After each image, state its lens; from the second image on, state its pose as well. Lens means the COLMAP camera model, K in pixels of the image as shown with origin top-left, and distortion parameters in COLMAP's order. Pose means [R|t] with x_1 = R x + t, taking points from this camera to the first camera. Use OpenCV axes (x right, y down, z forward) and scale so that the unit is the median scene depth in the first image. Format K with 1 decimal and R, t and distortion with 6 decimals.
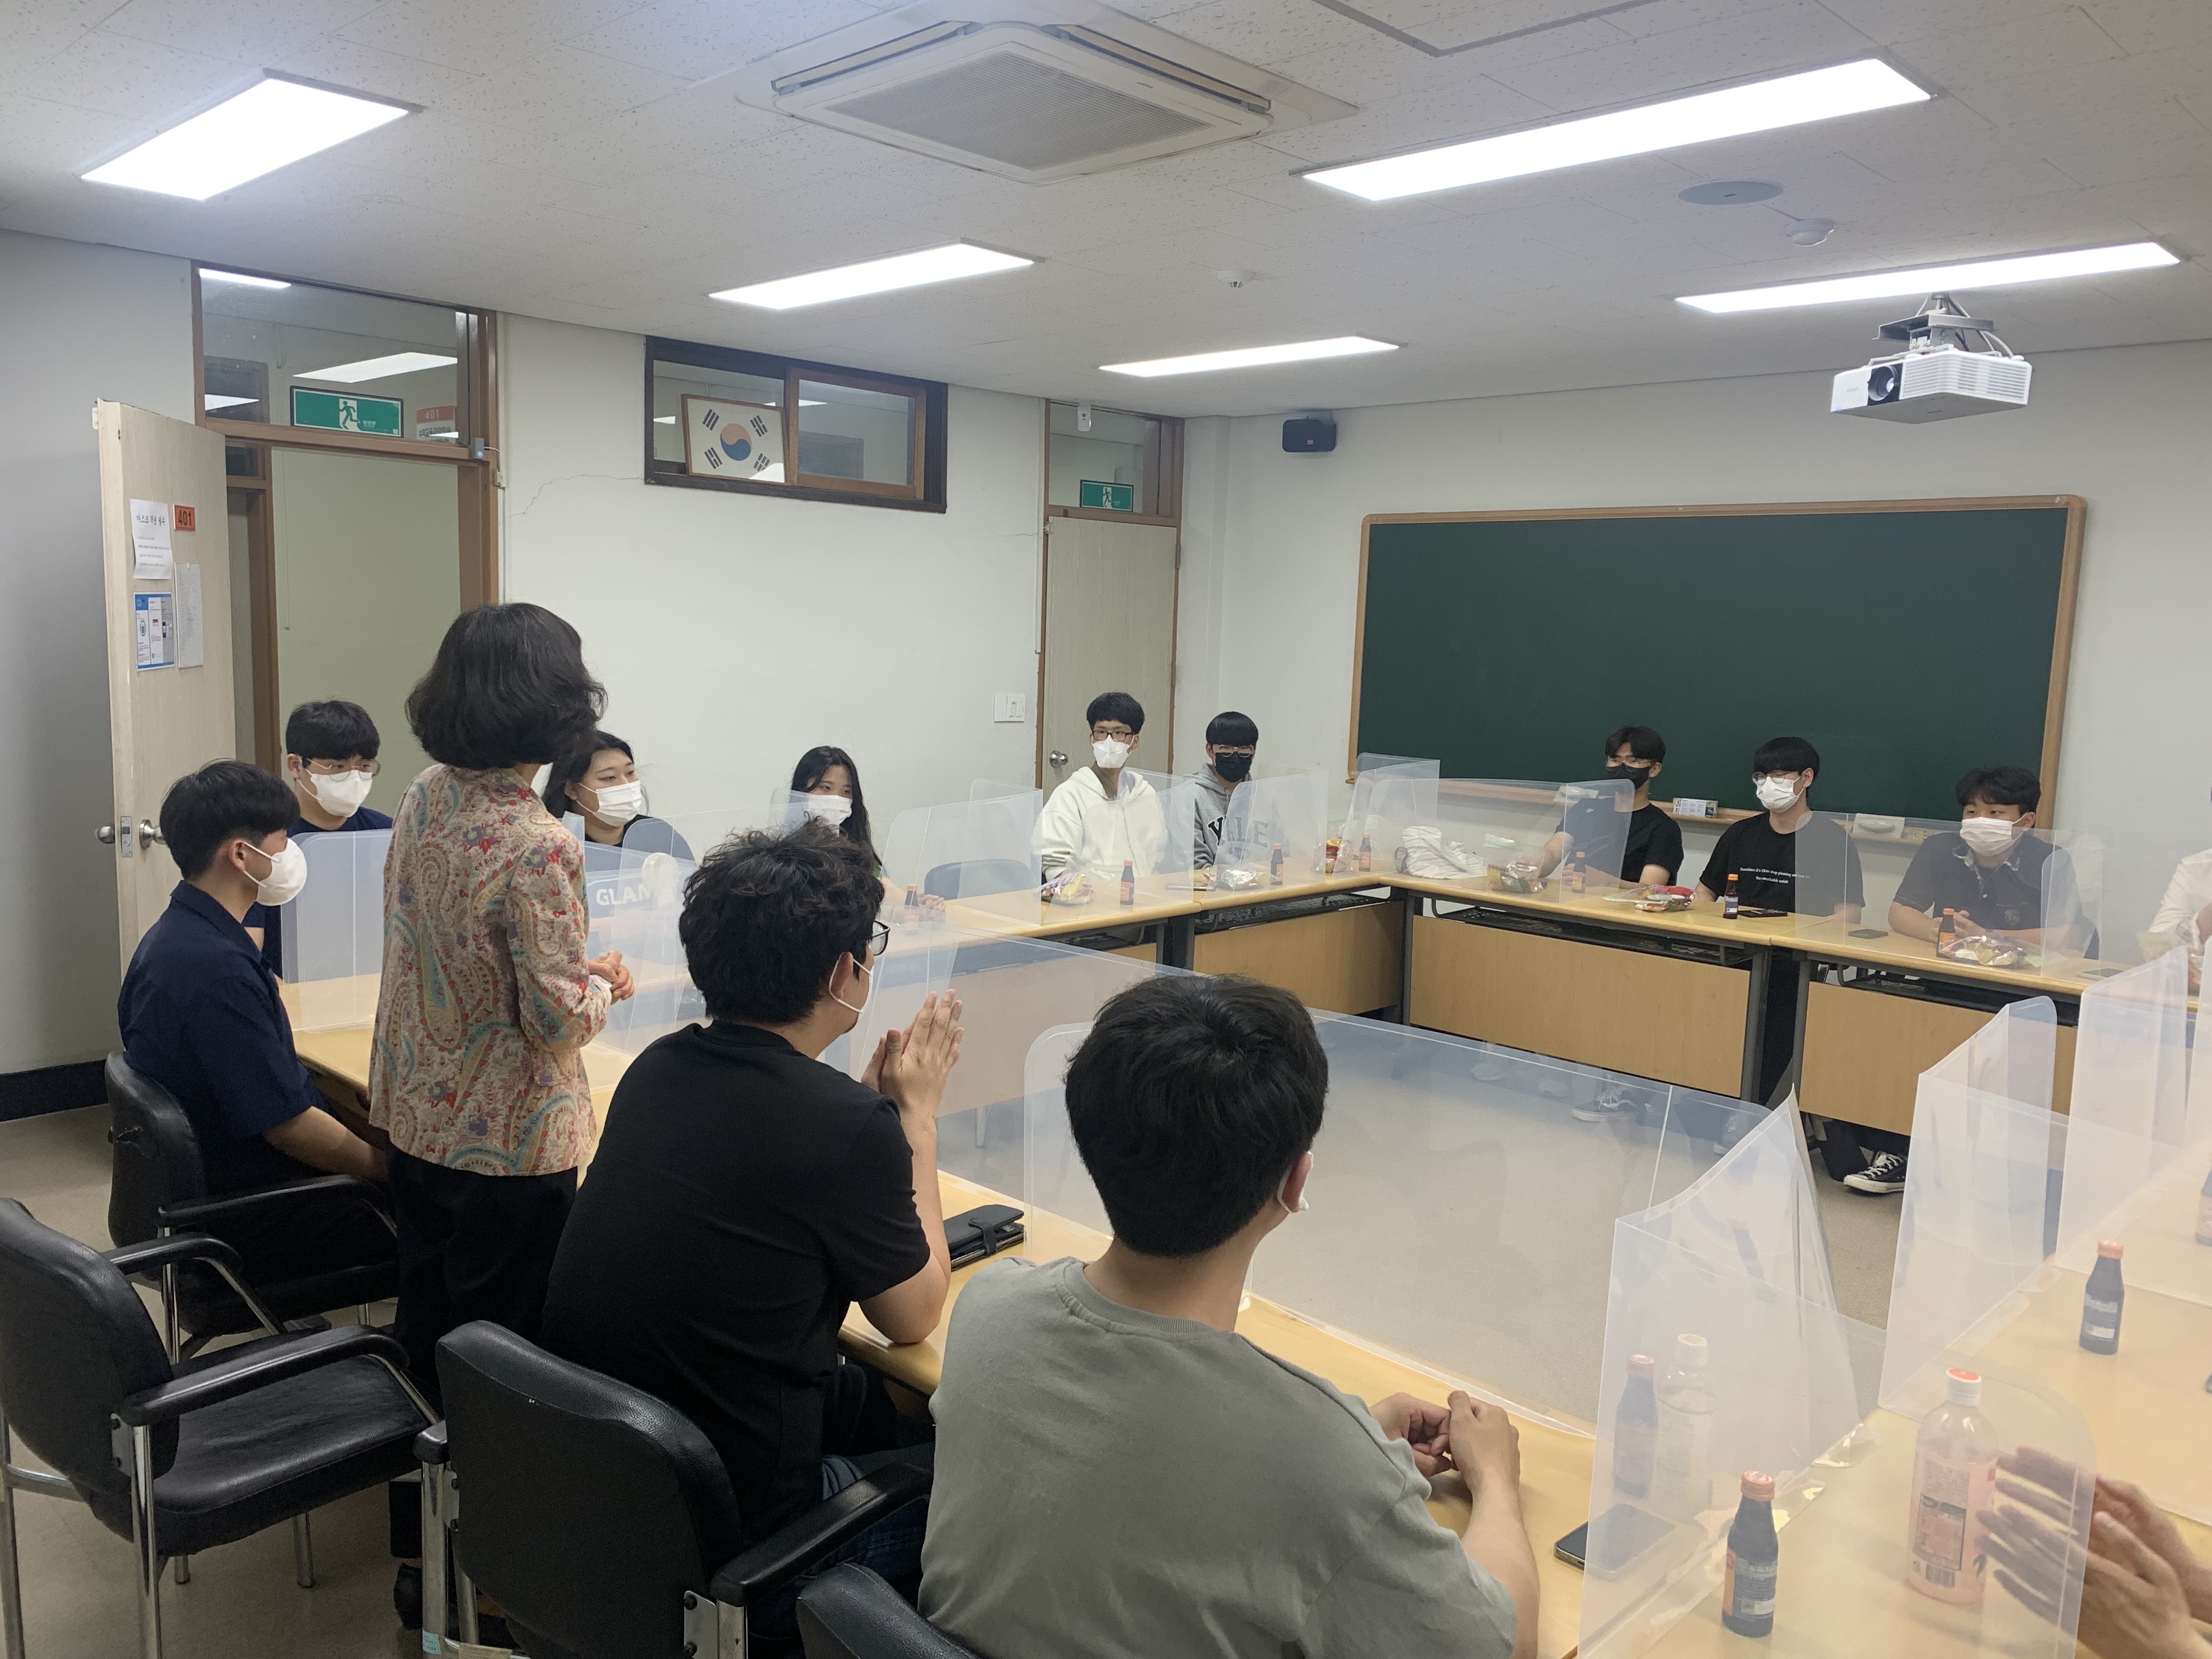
lens RADIAL K [[1672.7, 0, 1117.0], [0, 1672.7, 837.1], [0, 0, 1]] dist [0.063056, -0.089568]
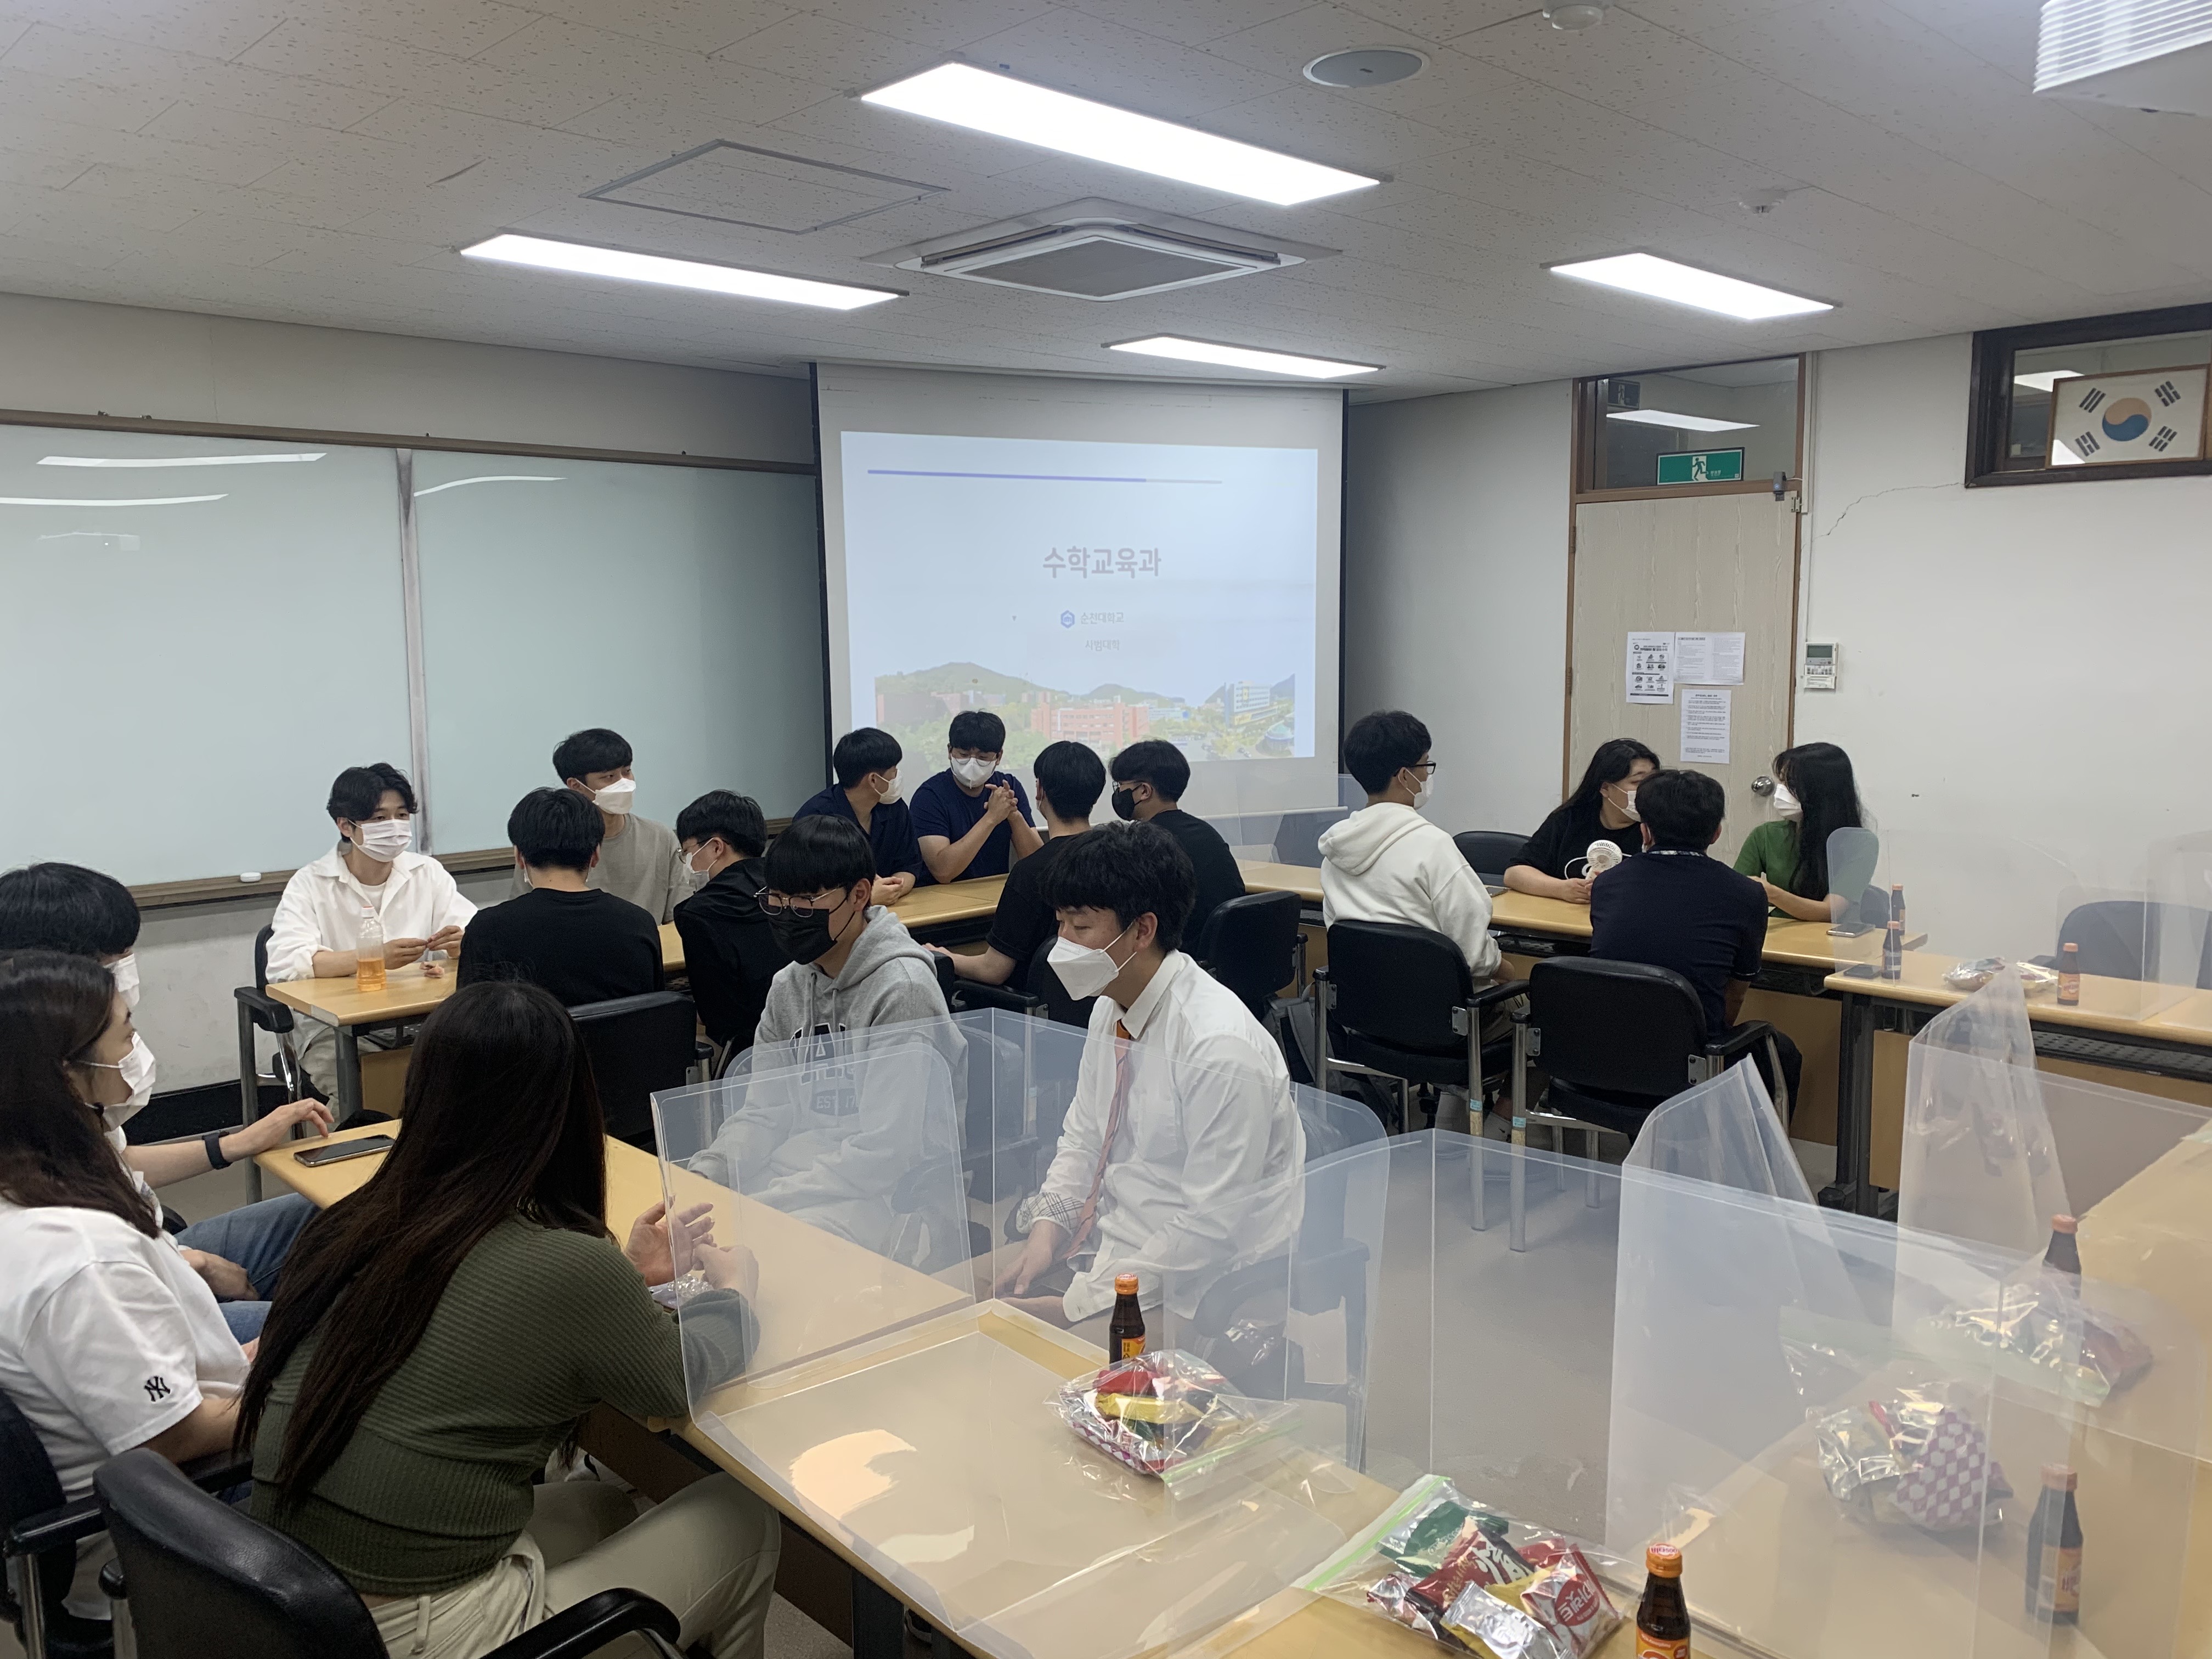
lens RADIAL K [[1672.7, 0, 1088.3], [0, 1672.7, 825.6], [0, 0, 1]] dist [0.063056, -0.089568]
pose [[-0.044874, 0.092796, -0.994673, 0.719048], [-0.117454, 0.988281, 0.097499, -0.056908], [0.992064, 0.121203, -0.033449, 0.572048]]
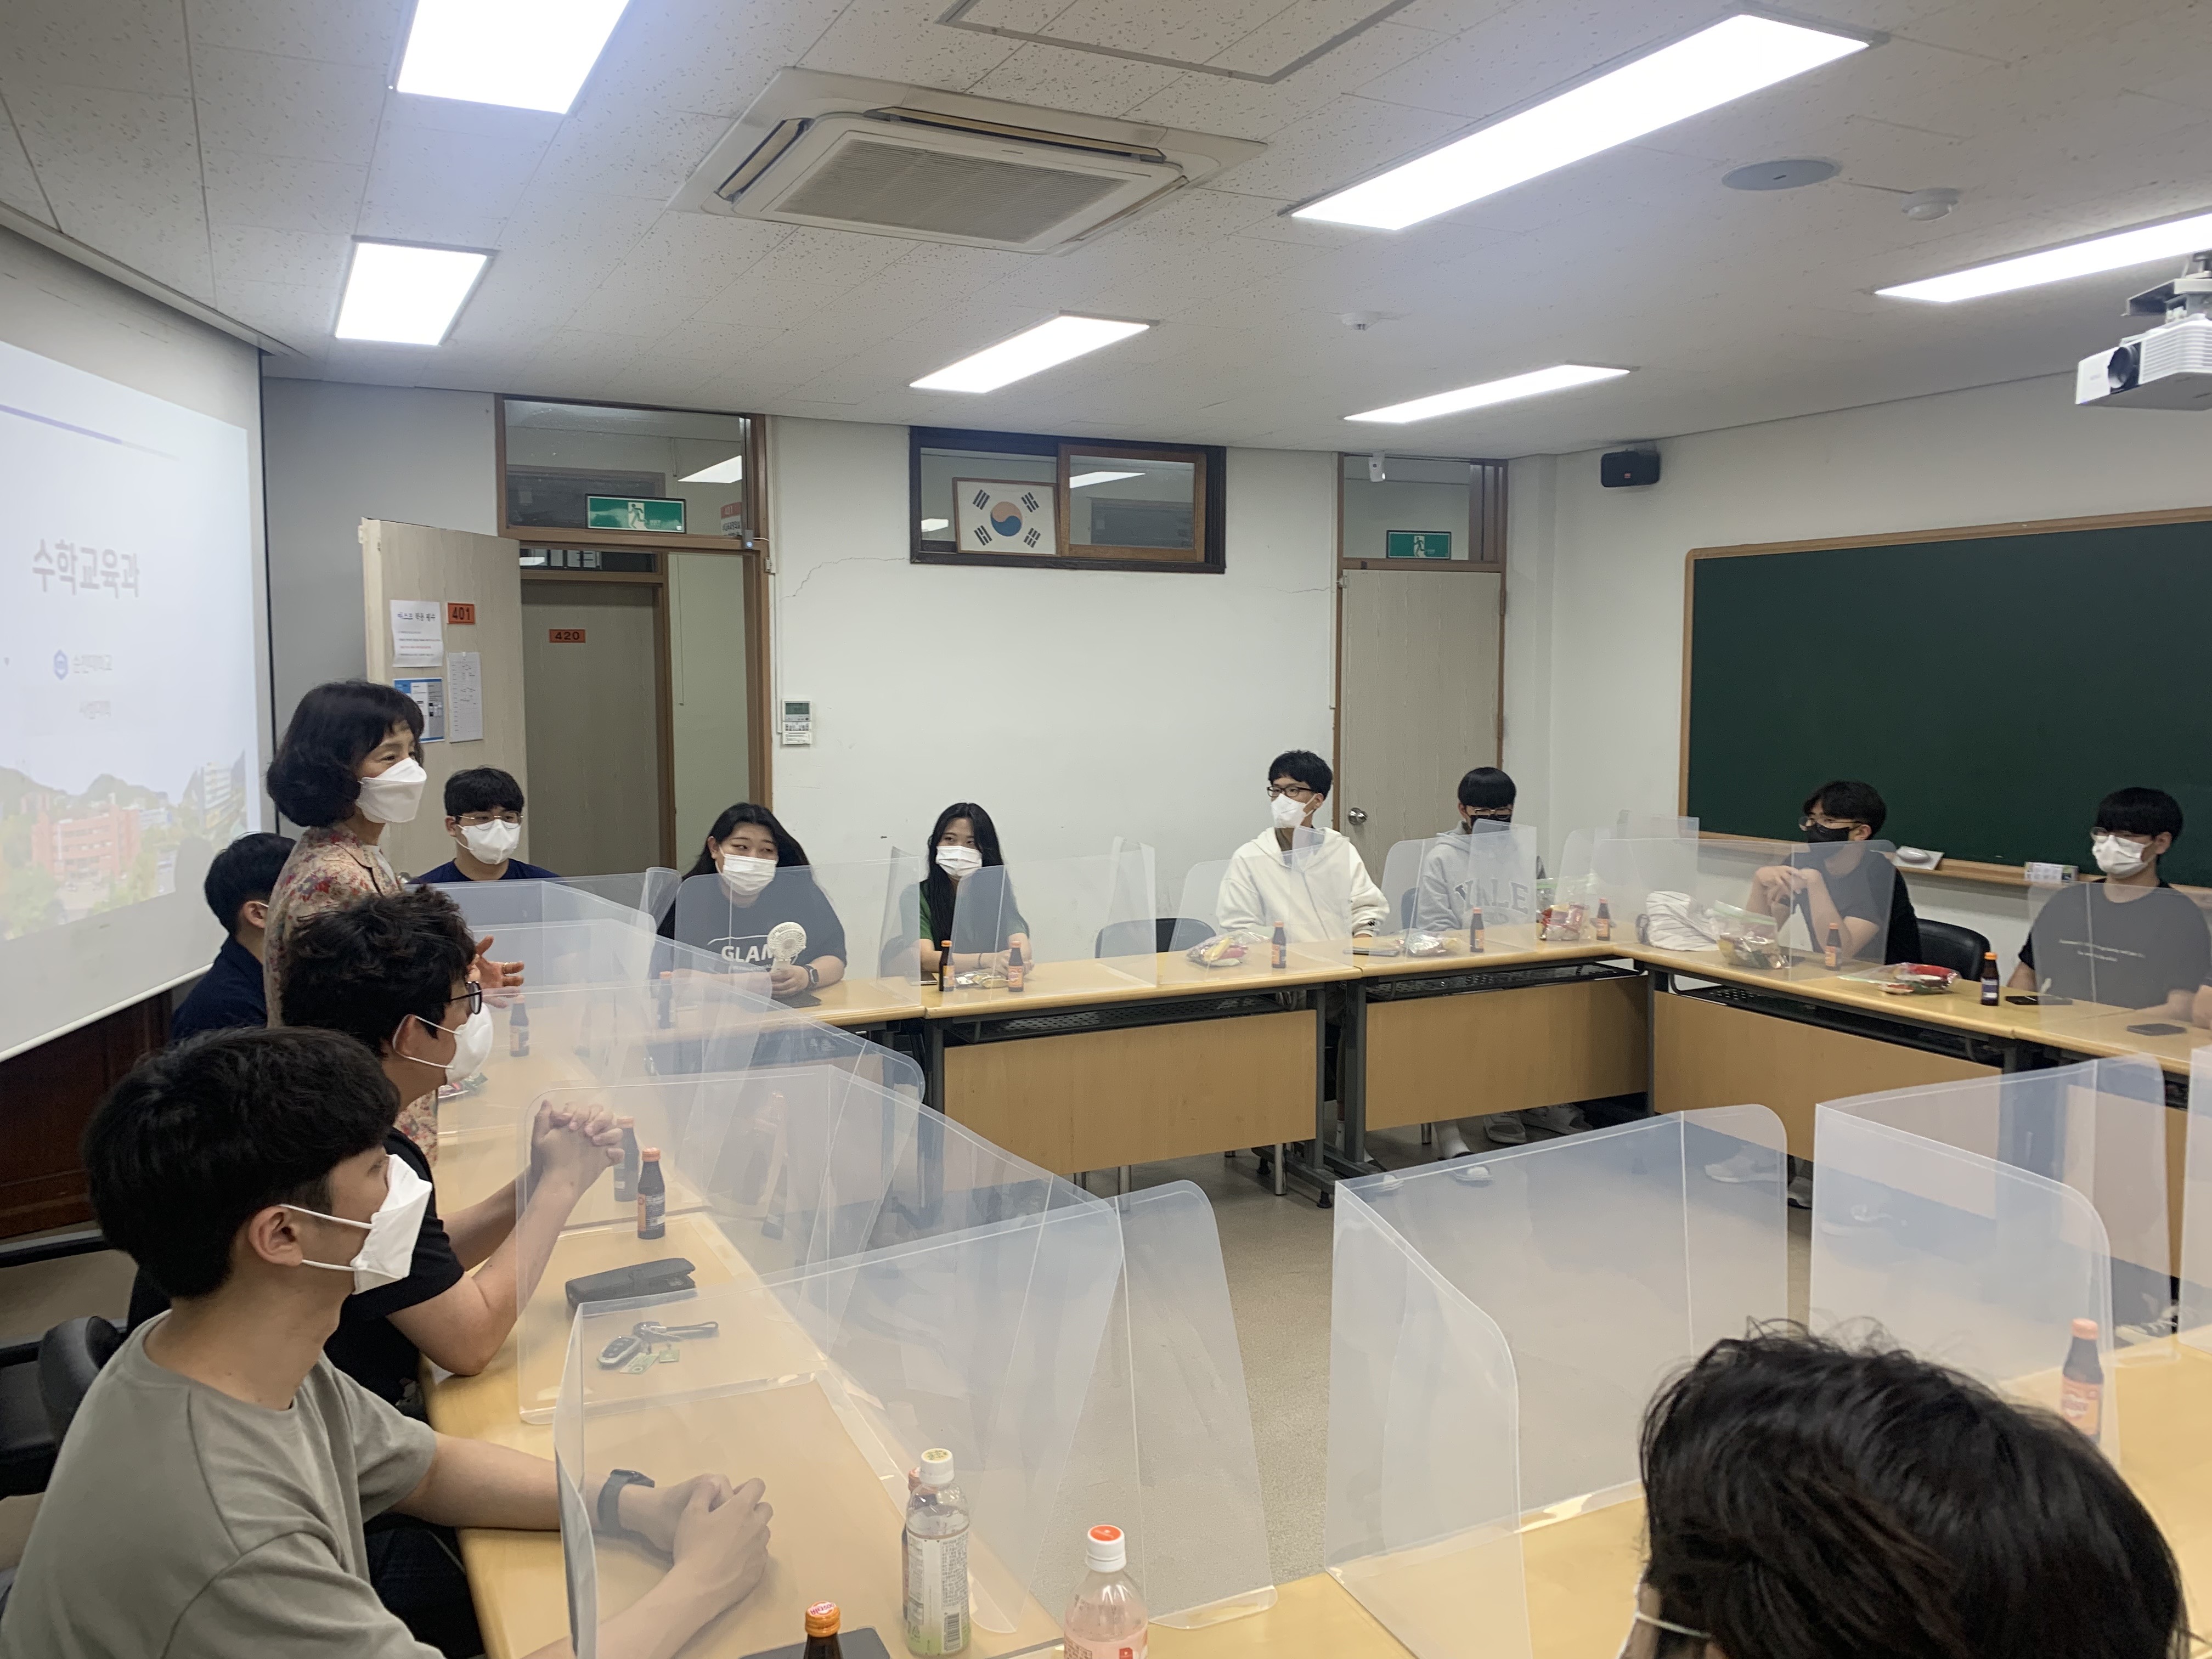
lens RADIAL K [[1672.7, 0, 1099.1], [0, 1672.7, 819.8], [0, 0, 1]] dist [0.063056, -0.089568]
pose [[0.940711, -0.000943, -0.339209, 0.198887], [-0.014123, 0.999020, -0.041943, -0.002618], [0.338916, 0.044247, 0.939776, 0.042862]]
